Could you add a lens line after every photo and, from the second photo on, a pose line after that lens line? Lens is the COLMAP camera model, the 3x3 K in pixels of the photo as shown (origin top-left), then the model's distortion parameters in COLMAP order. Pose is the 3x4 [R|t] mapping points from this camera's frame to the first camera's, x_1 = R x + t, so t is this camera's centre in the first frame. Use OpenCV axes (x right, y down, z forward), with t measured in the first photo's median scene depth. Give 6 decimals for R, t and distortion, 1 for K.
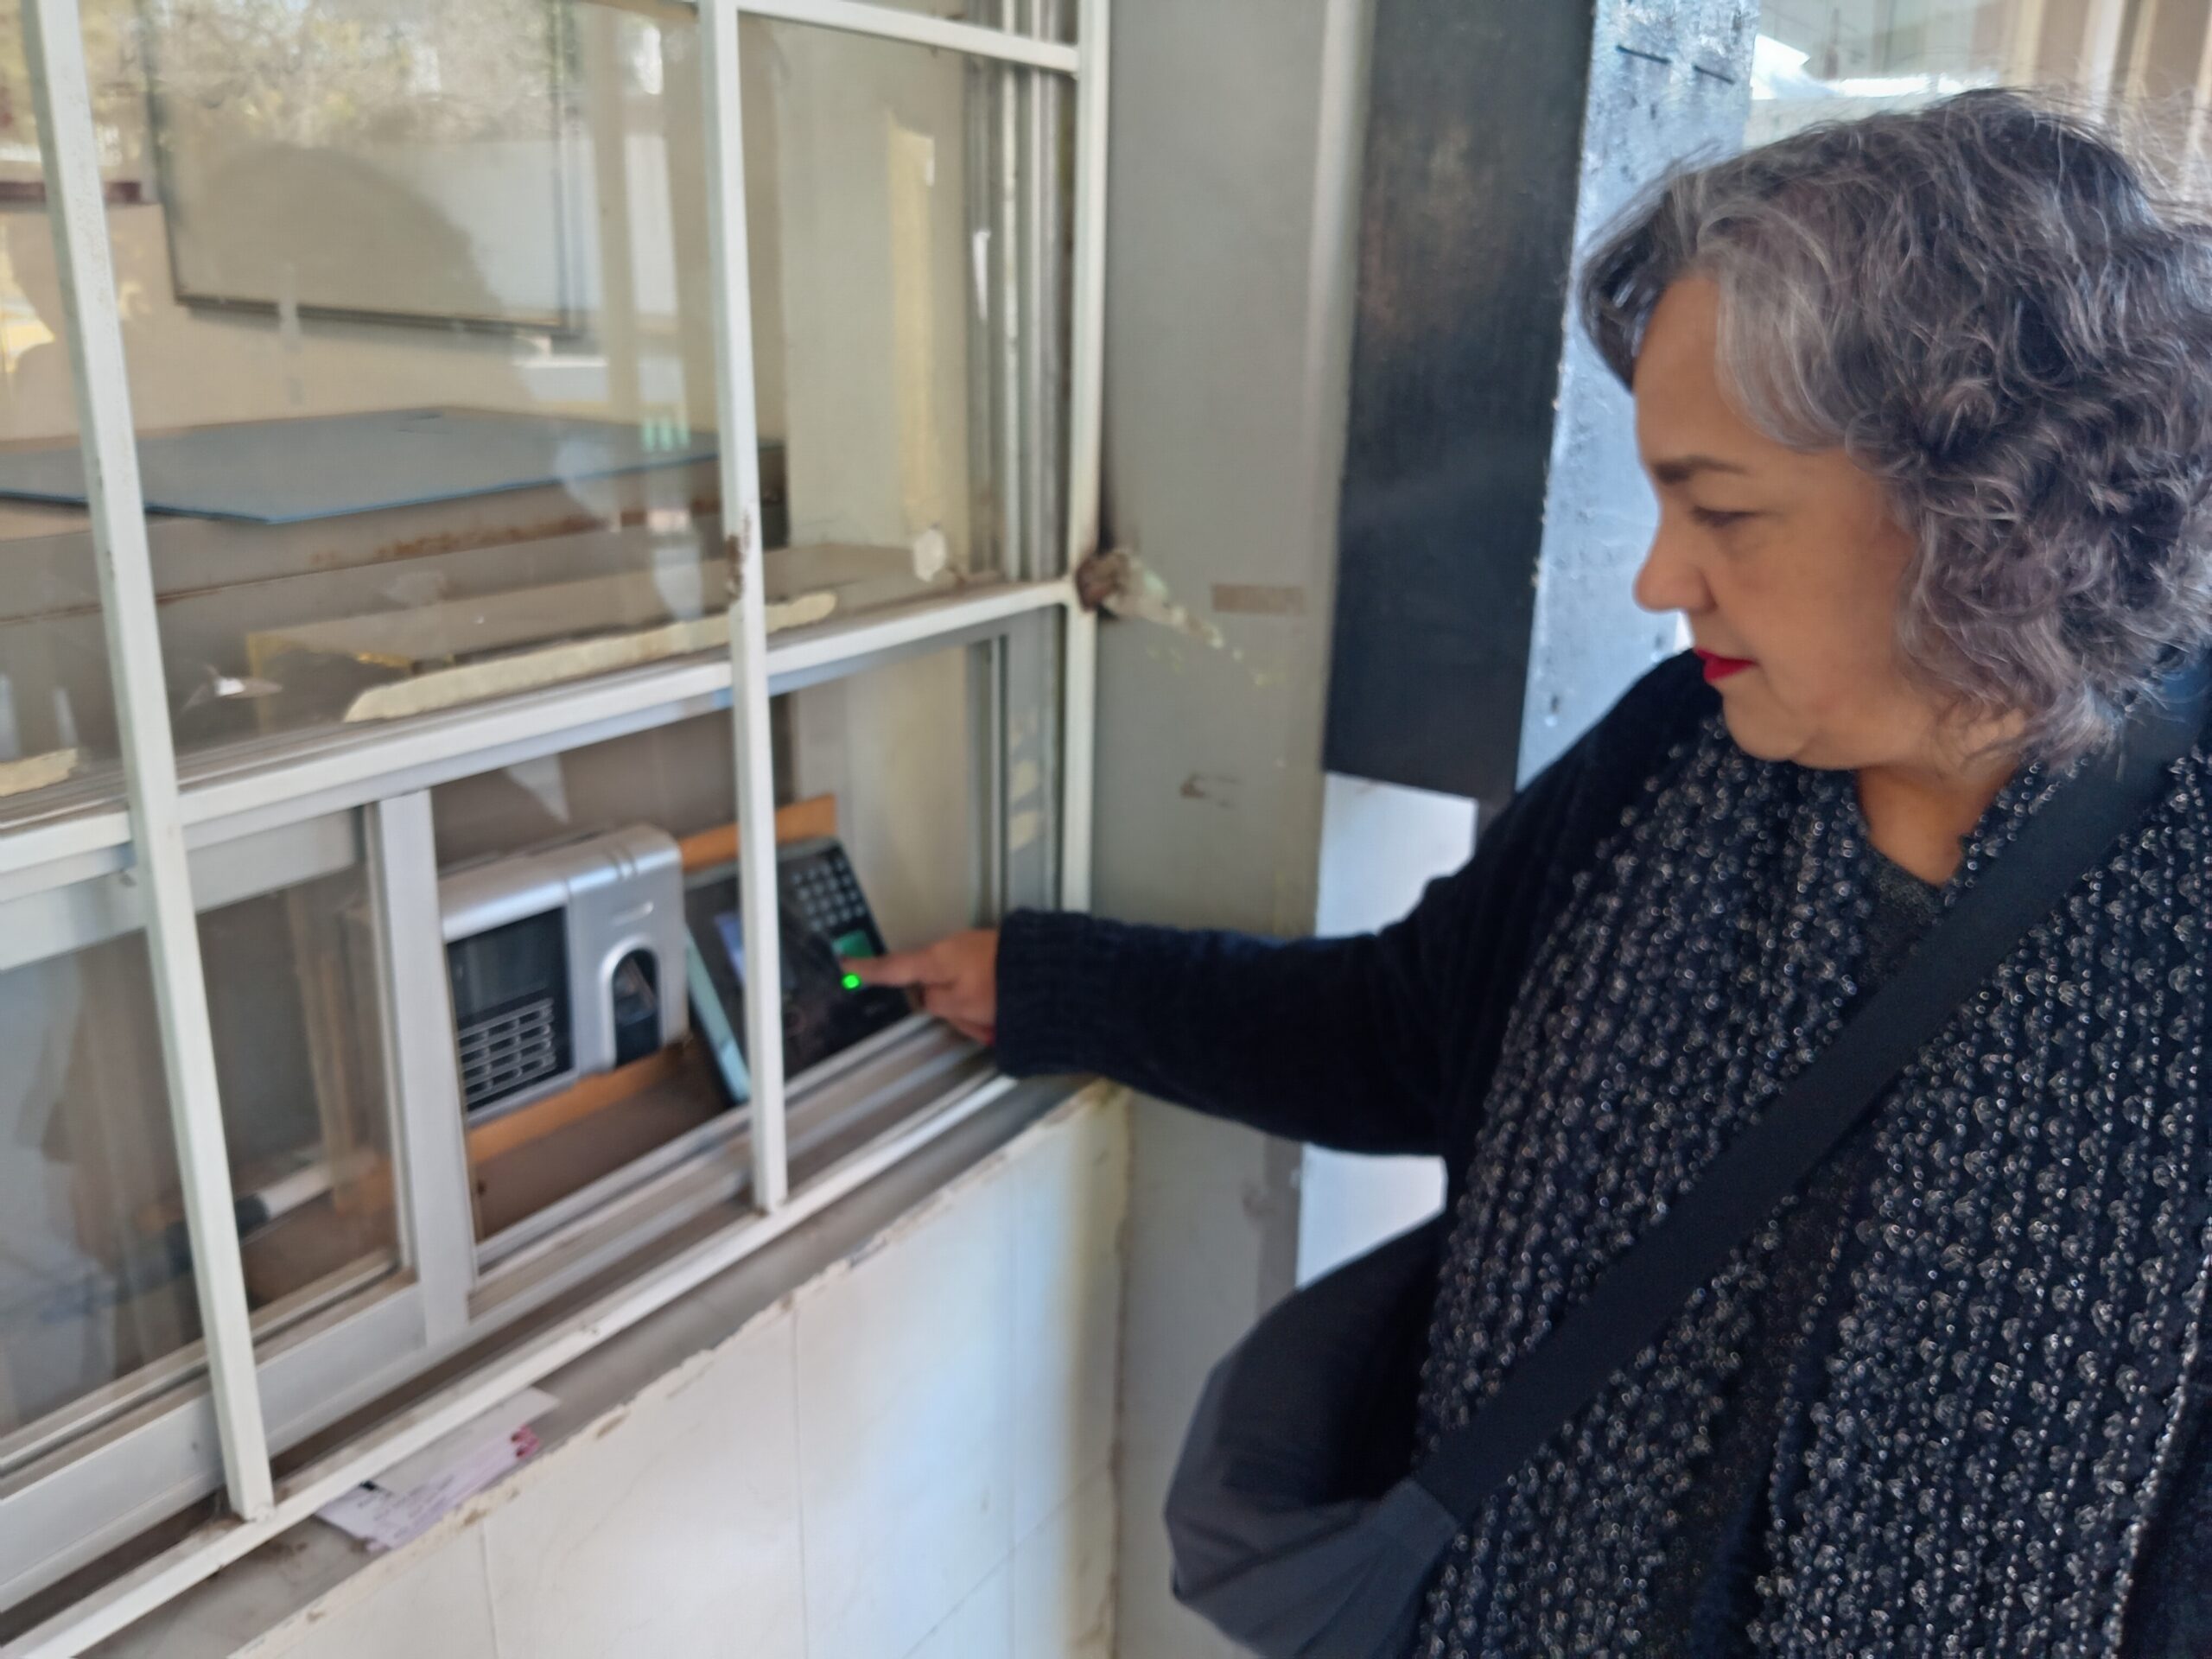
lens RADIAL K [[1887.0, 0, 1196.9], [0, 1887.0, 826.3], [0, 0, 1]] dist [0.002024, -0.006644]
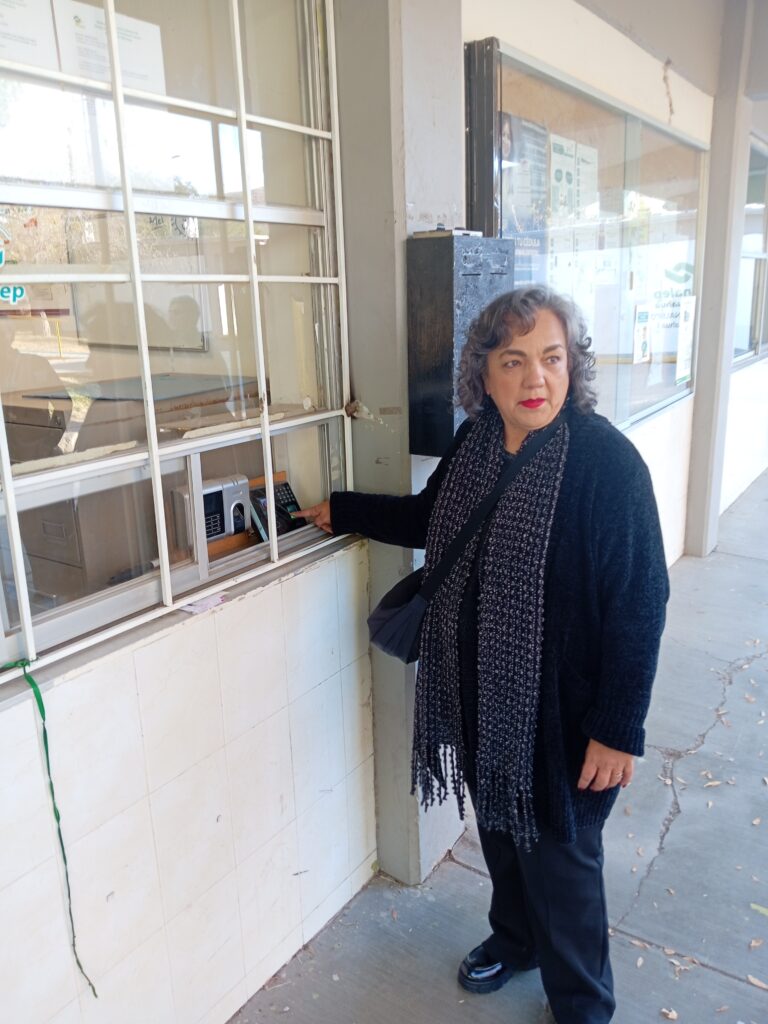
lens RADIAL K [[811.2, 0, 384.0], [0, 811.2, 512.0], [0, 0, 1]] dist [-0.002820, -0.000233]
pose [[0.996191, -0.042852, -0.075940, 0.150586], [0.039668, 0.998289, -0.042955, 0.177514], [0.077651, 0.039779, 0.996187, -0.739556]]
